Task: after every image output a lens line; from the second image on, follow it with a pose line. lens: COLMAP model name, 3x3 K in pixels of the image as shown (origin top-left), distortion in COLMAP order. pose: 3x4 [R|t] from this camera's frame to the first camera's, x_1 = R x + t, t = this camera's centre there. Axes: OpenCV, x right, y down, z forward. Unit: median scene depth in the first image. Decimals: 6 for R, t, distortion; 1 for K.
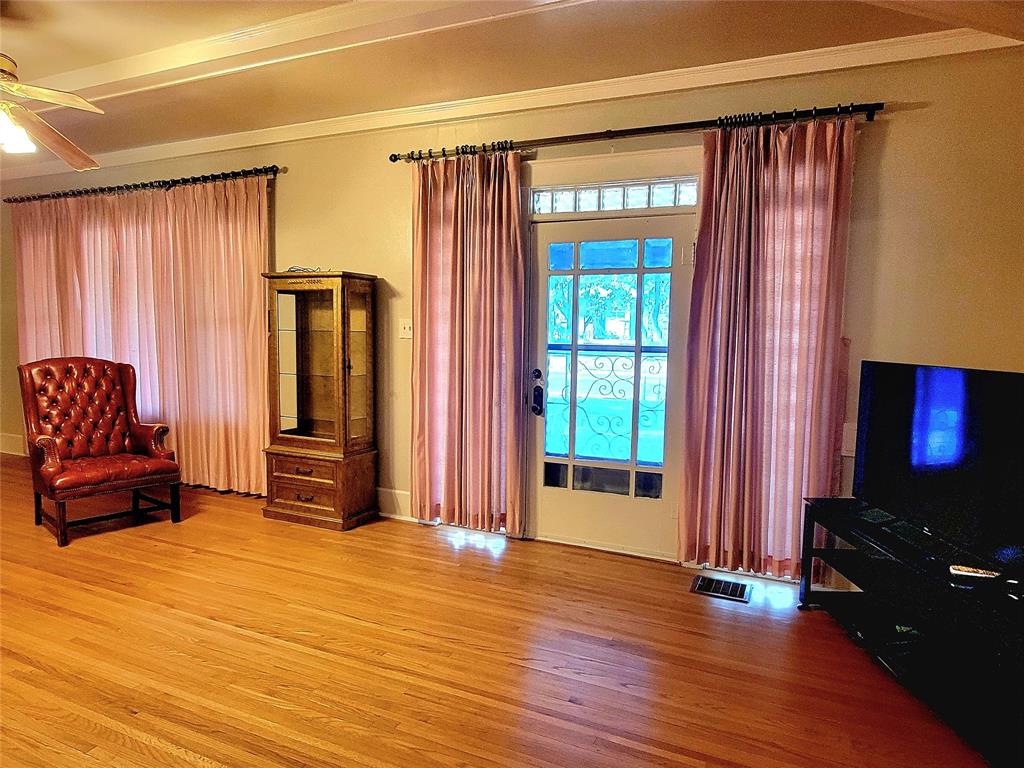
lens RADIAL K [[666.5, 0, 514.8], [0, 666.5, 390.2], [0, 0, 1]] dist [0.008550, 0.000160]
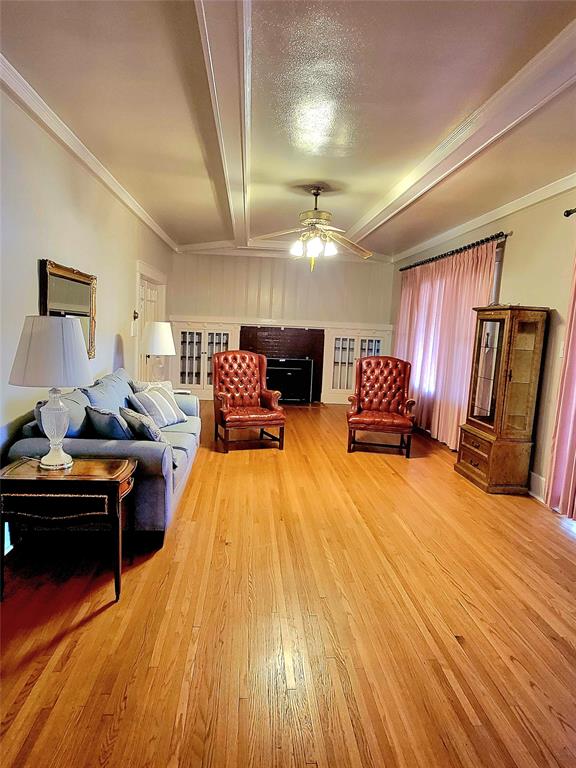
lens RADIAL K [[499.9, 0, 289.5], [0, 499.9, 381.1], [0, 0, 1]] dist [0.008550, 0.000160]
pose [[0.487481, 0.105342, -0.866756, 0.406373], [-0.123185, 0.991064, 0.051168, -0.020470], [0.864400, 0.081828, 0.496101, 0.107485]]
